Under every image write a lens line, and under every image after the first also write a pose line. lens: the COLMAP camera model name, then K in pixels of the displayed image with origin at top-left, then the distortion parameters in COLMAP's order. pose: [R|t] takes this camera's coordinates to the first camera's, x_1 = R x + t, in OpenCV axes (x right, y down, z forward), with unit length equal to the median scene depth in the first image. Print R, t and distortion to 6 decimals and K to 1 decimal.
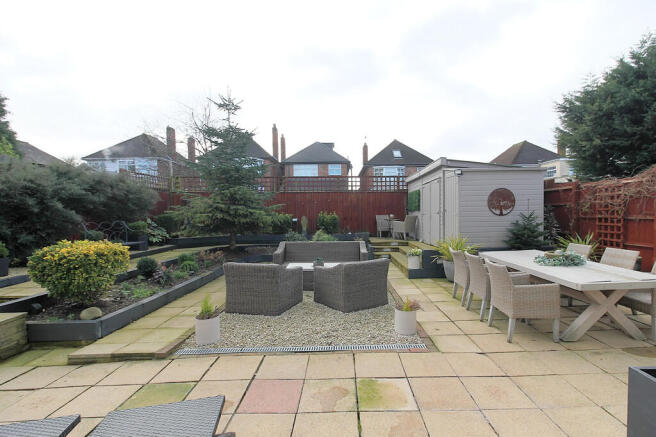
lens RADIAL K [[318.3, 0, 346.6], [0, 318.3, 222.6], [0, 0, 1]] dist [-0.000152, 0.000395]
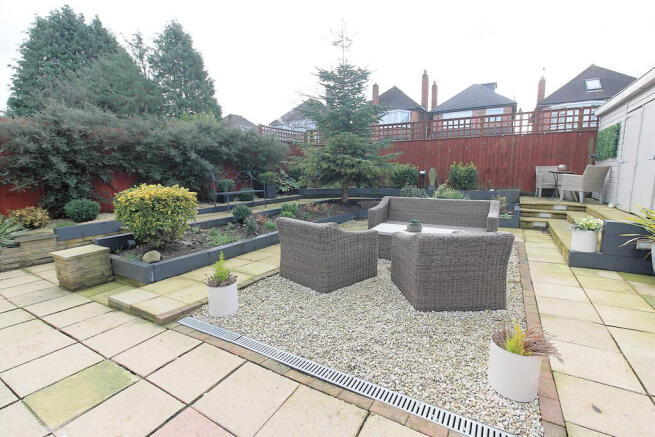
lens RADIAL K [[302.6, 0, 327.7], [0, 302.6, 215.6], [0, 0, 1]] dist [0.003170, -0.002217]
pose [[0.852552, 0.078562, -0.516704, 0.082148], [-0.014928, 0.991895, 0.126183, 0.012386], [0.522429, -0.099864, 0.846815, 0.242283]]
